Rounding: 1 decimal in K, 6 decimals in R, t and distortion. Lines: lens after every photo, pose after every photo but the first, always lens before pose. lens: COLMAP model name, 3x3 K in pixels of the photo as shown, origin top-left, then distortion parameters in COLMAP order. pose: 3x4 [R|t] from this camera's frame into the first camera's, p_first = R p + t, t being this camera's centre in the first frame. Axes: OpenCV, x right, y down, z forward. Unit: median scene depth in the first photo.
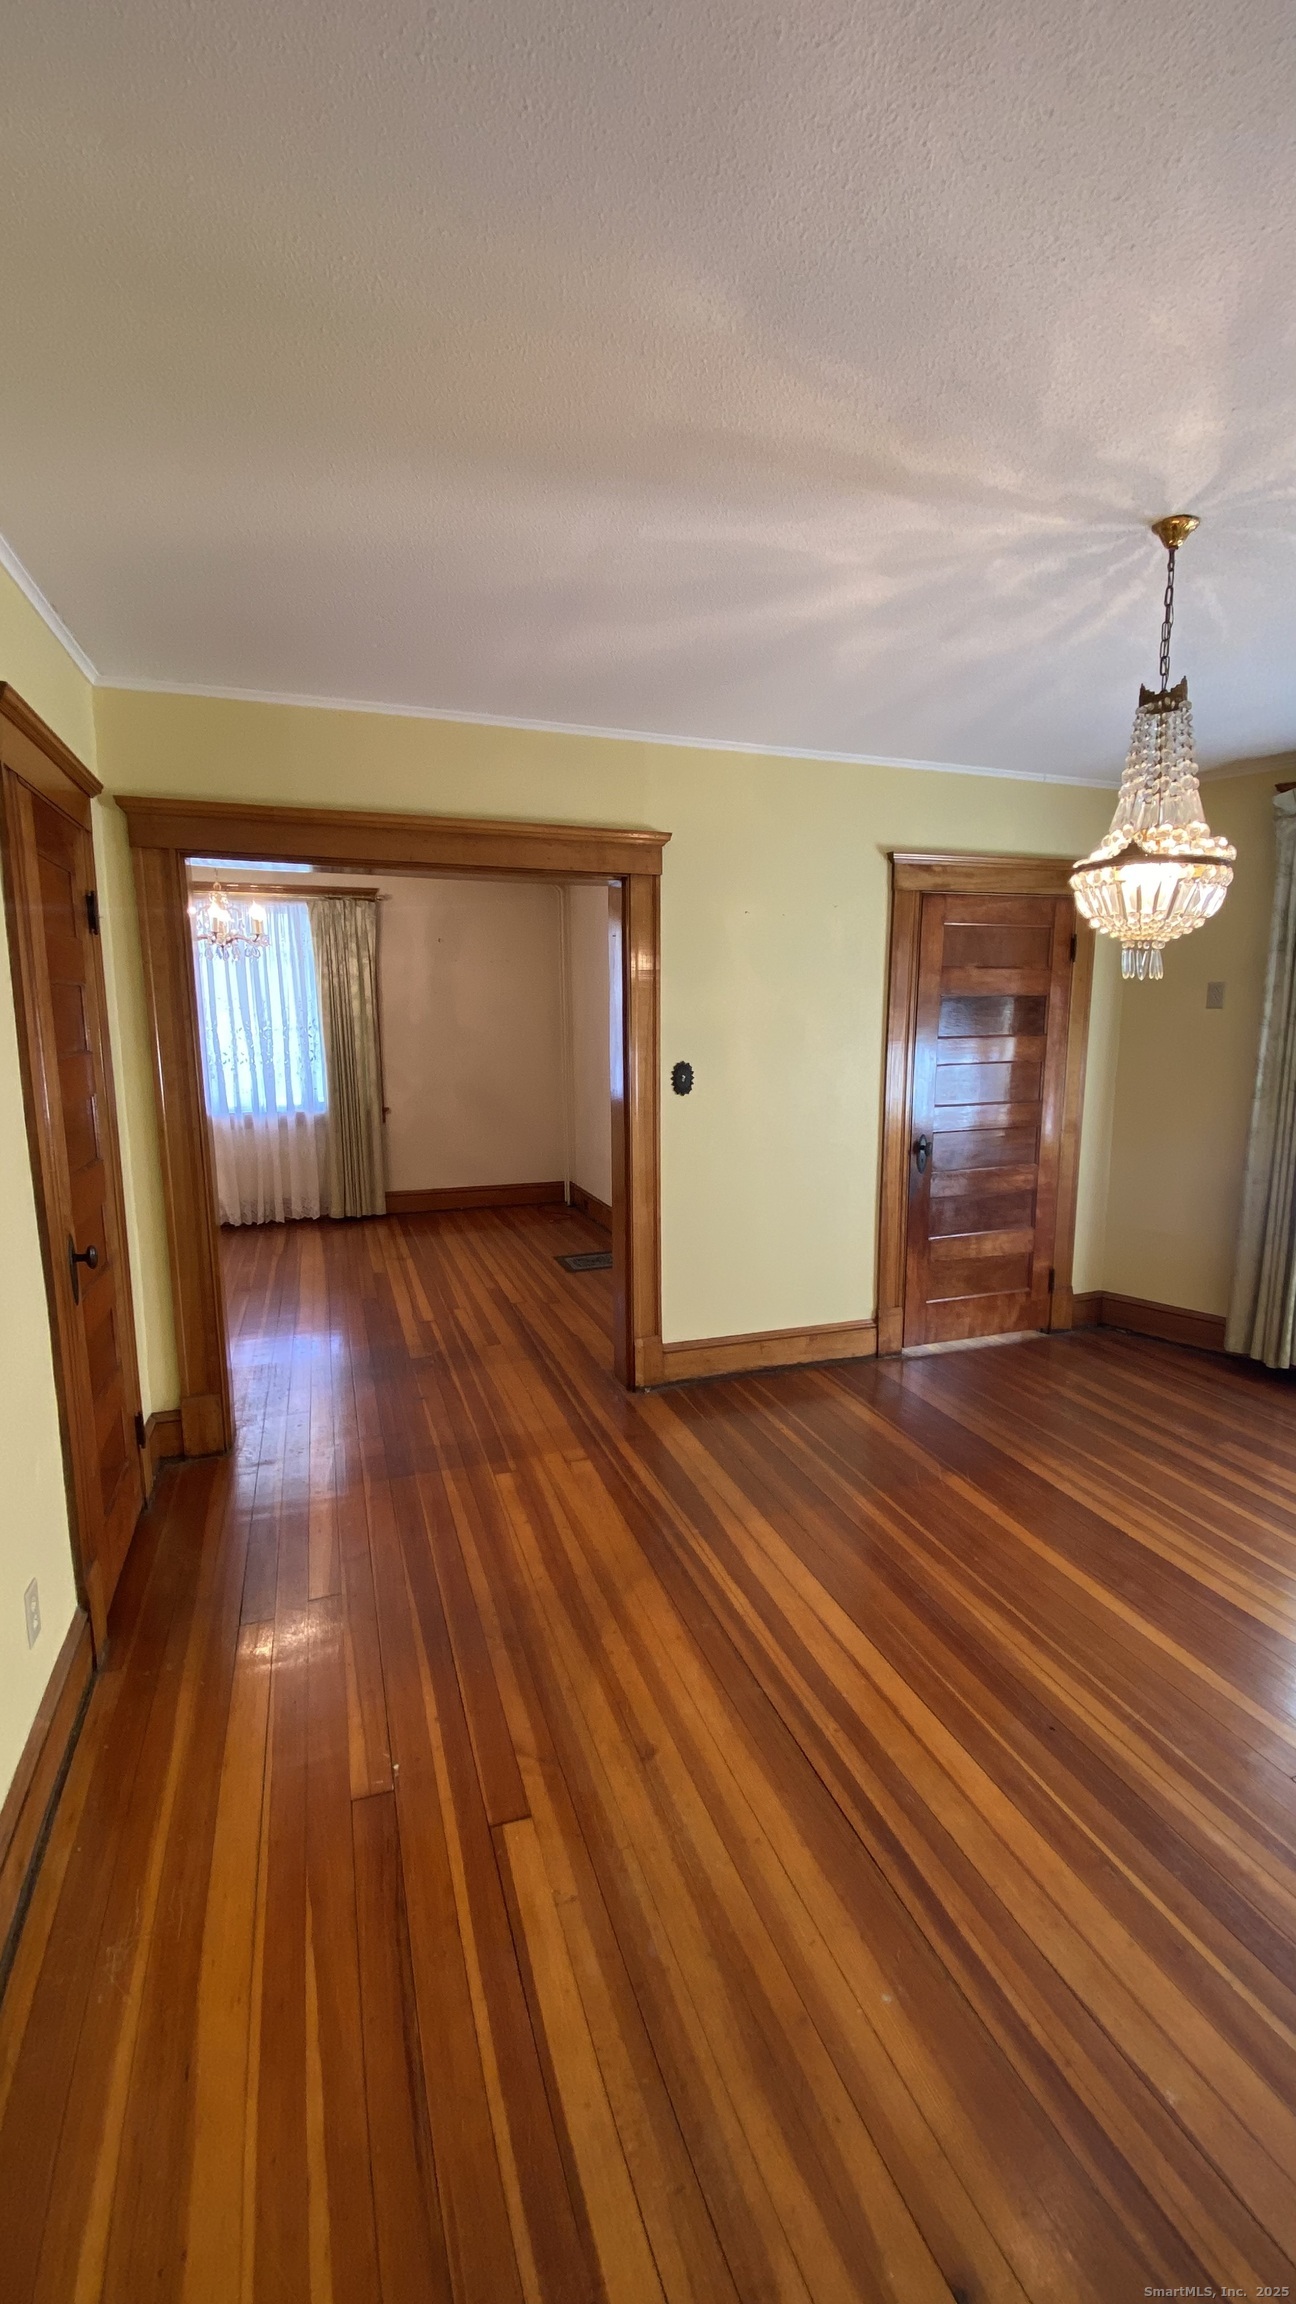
lens RADIAL K [[941.9, 0, 648.0], [0, 941.9, 1152.0], [0, 0, 1]] dist [0.075736, -0.066130]
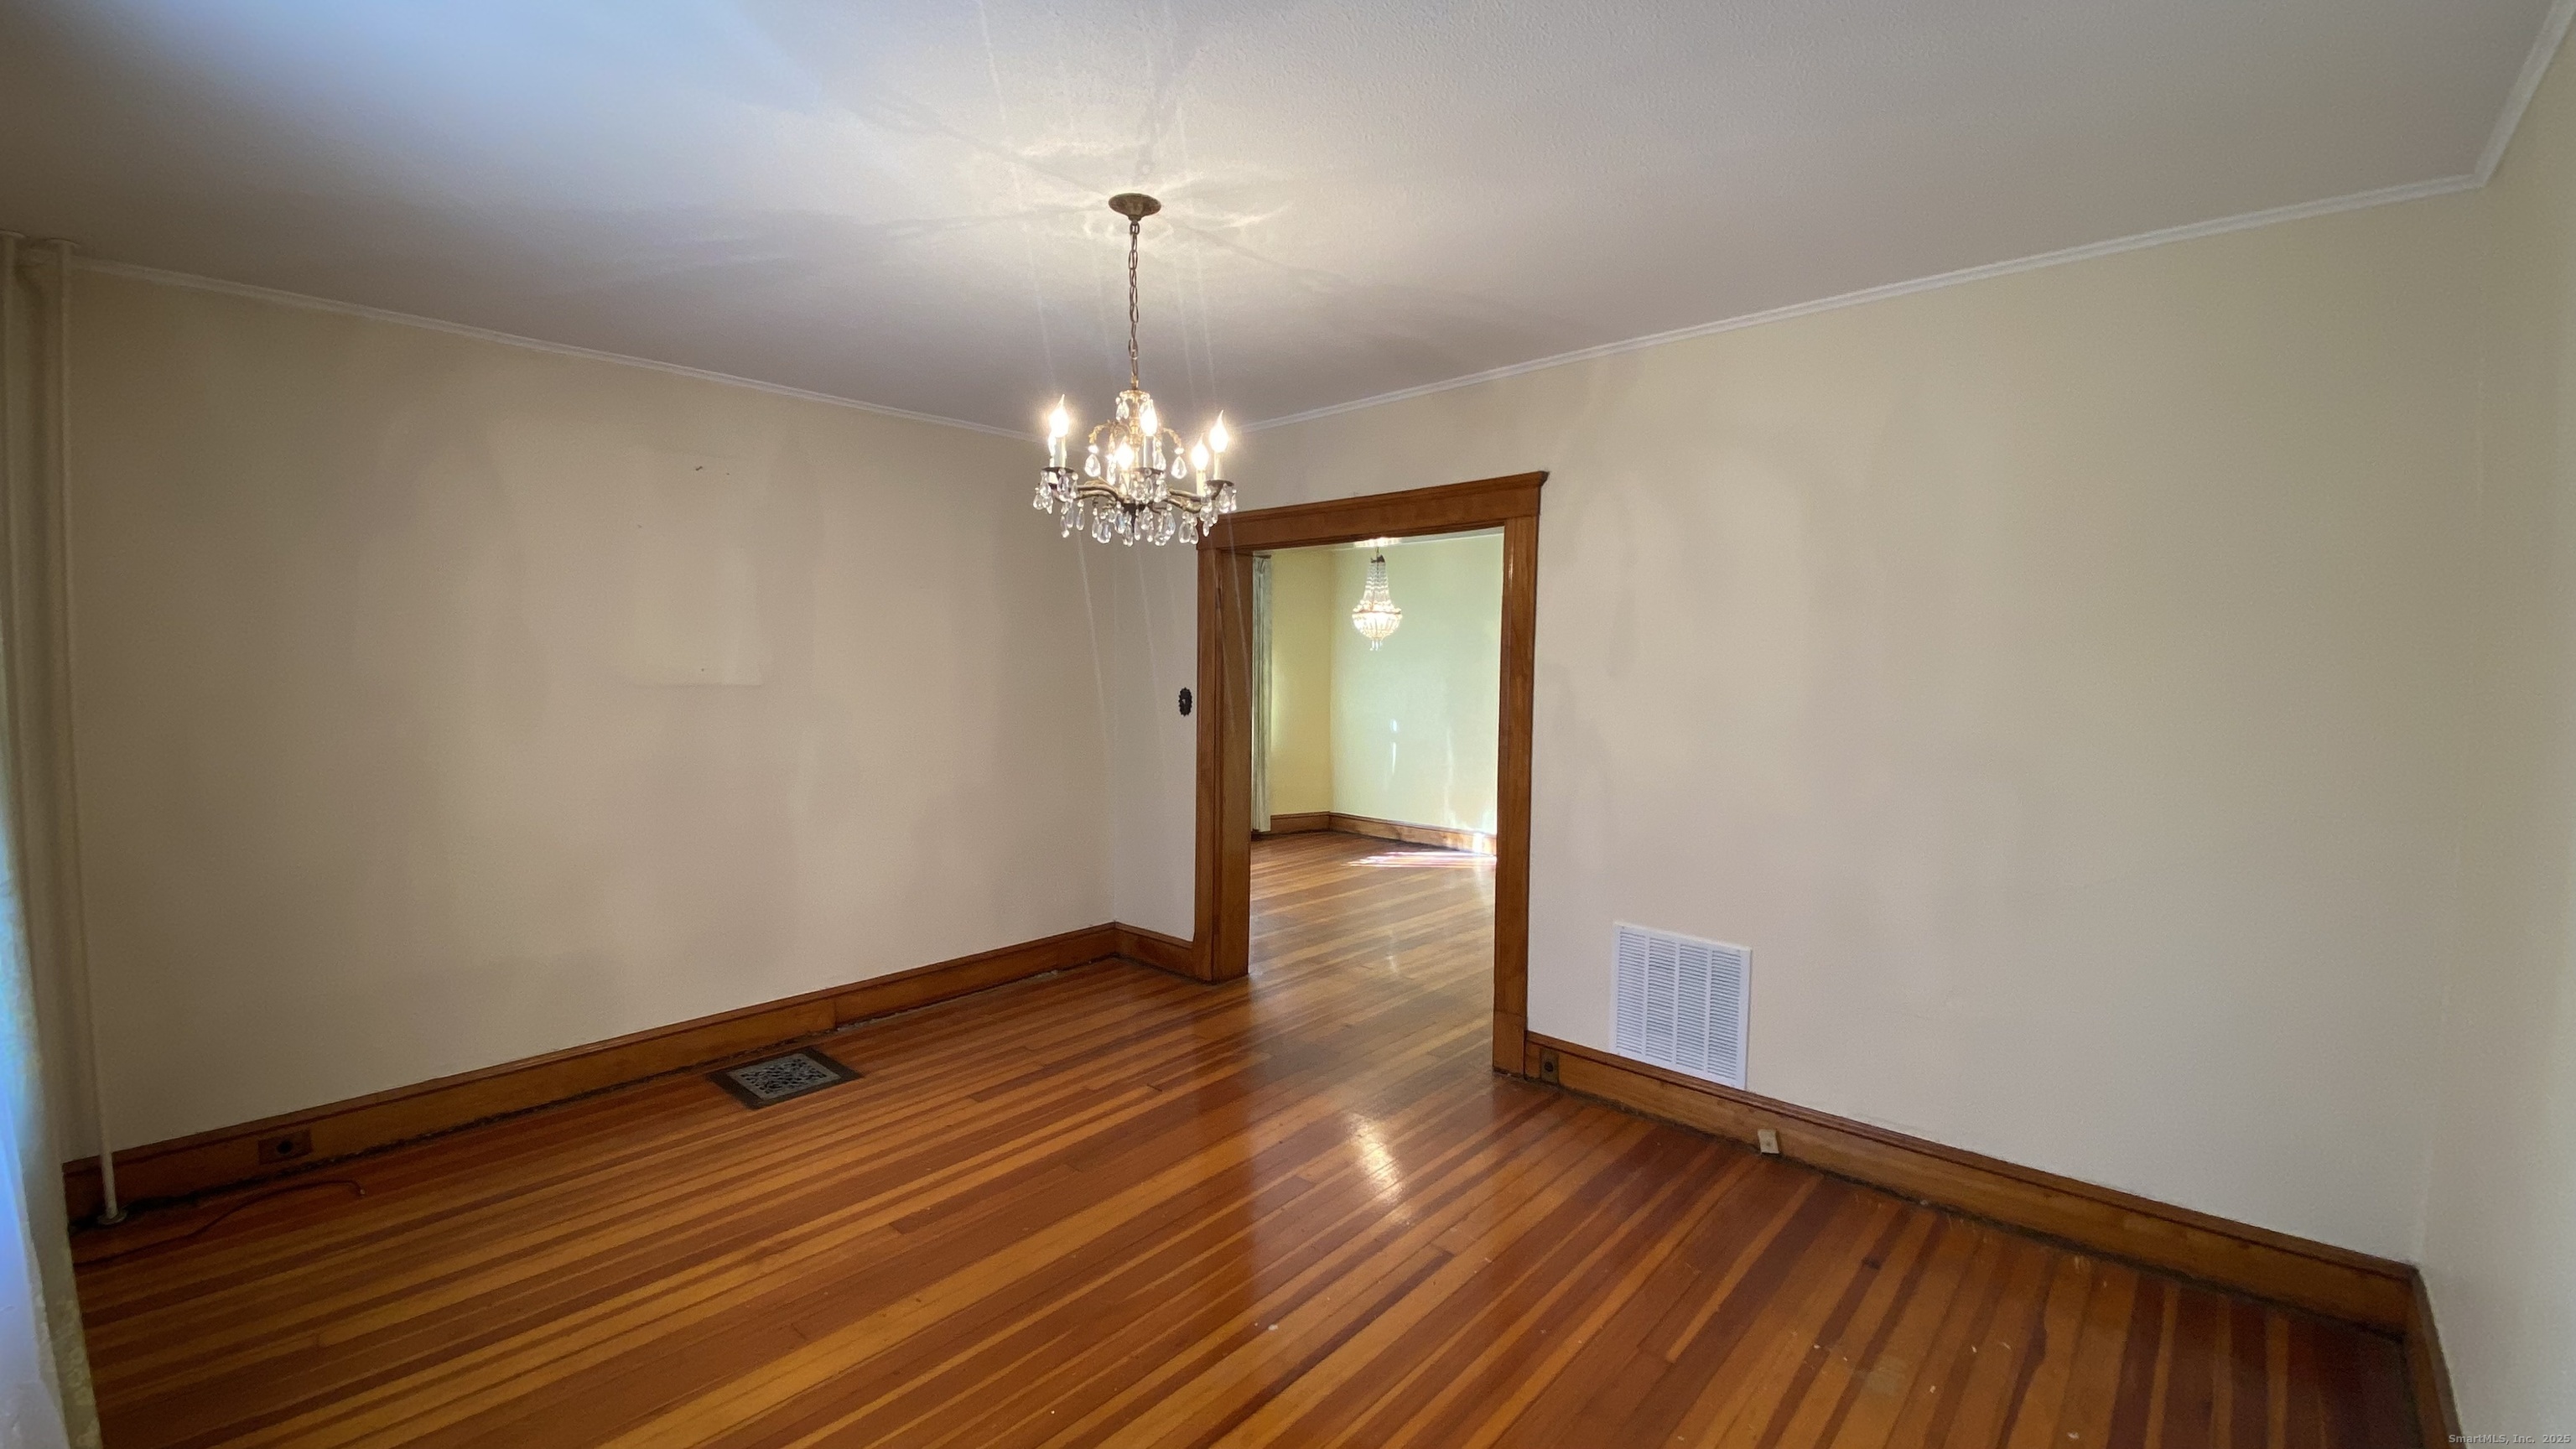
lens RADIAL K [[1053.1, 0, 1288.0], [0, 1053.1, 721.6], [0, 0, 1]] dist [0.075736, -0.066130]
pose [[-0.487654, -0.055392, 0.871278, -1.351851], [0.119104, 0.984433, 0.129249, -0.260889], [-0.864874, 0.166802, -0.473465, 1.736920]]
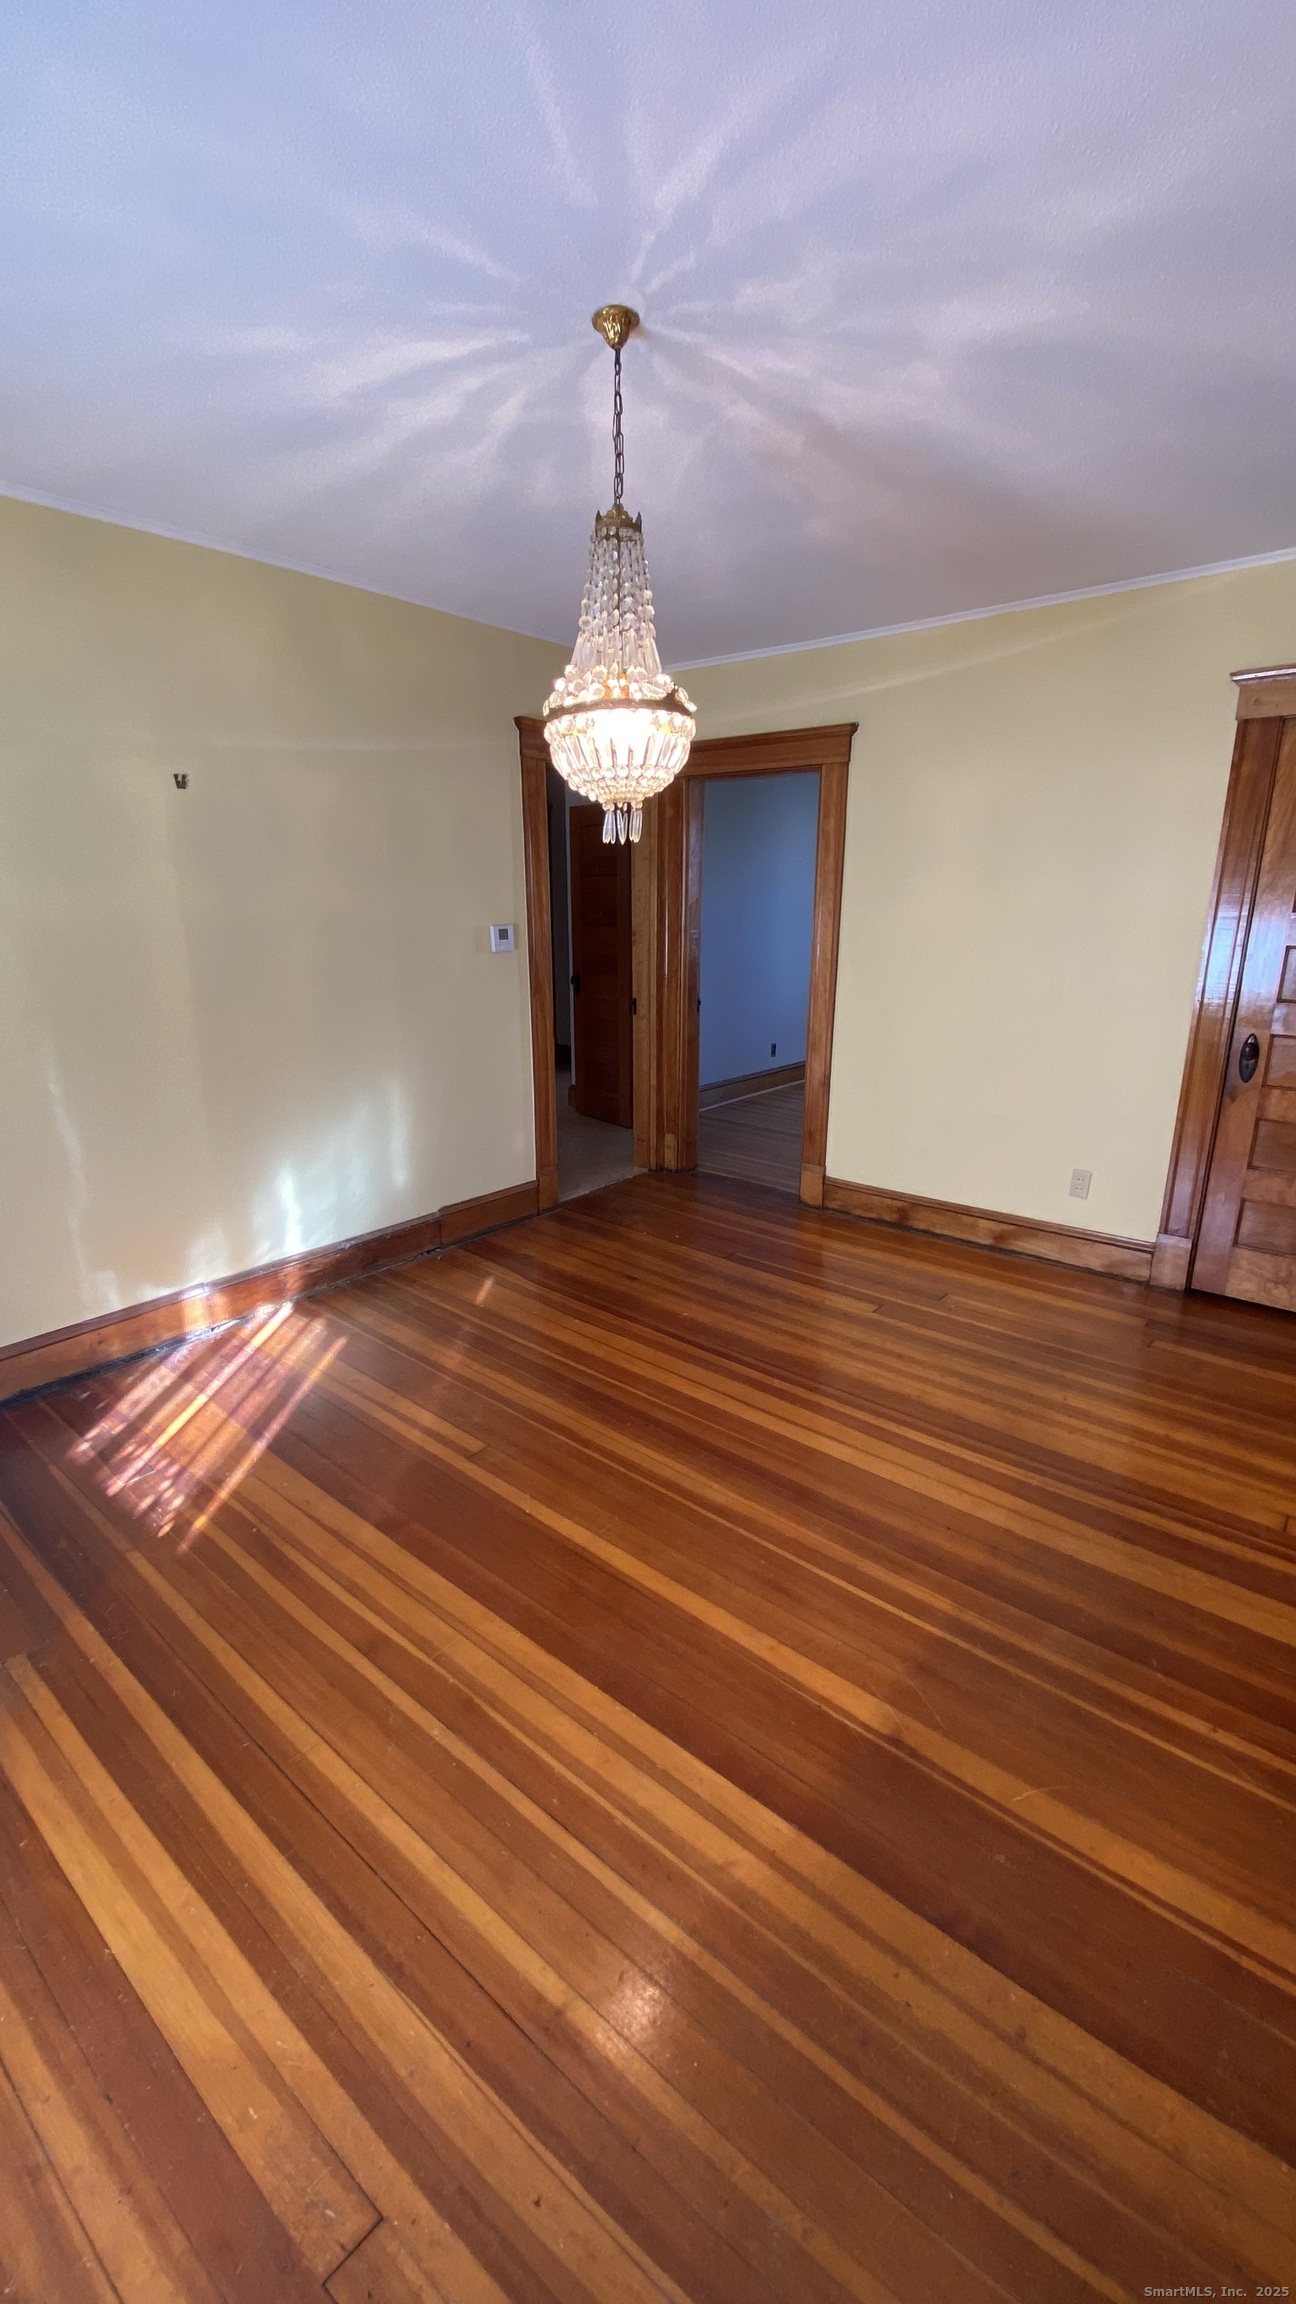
lens RADIAL K [[944.7, 0, 657.4], [0, 944.7, 1147.5], [0, 0, 1]] dist [0.004031, -0.000155]
pose [[-0.860006, 0.140439, -0.490577, 0.604674], [-0.075365, 0.915881, 0.394312, -0.167986], [0.504687, 0.376083, -0.777079, 1.142482]]
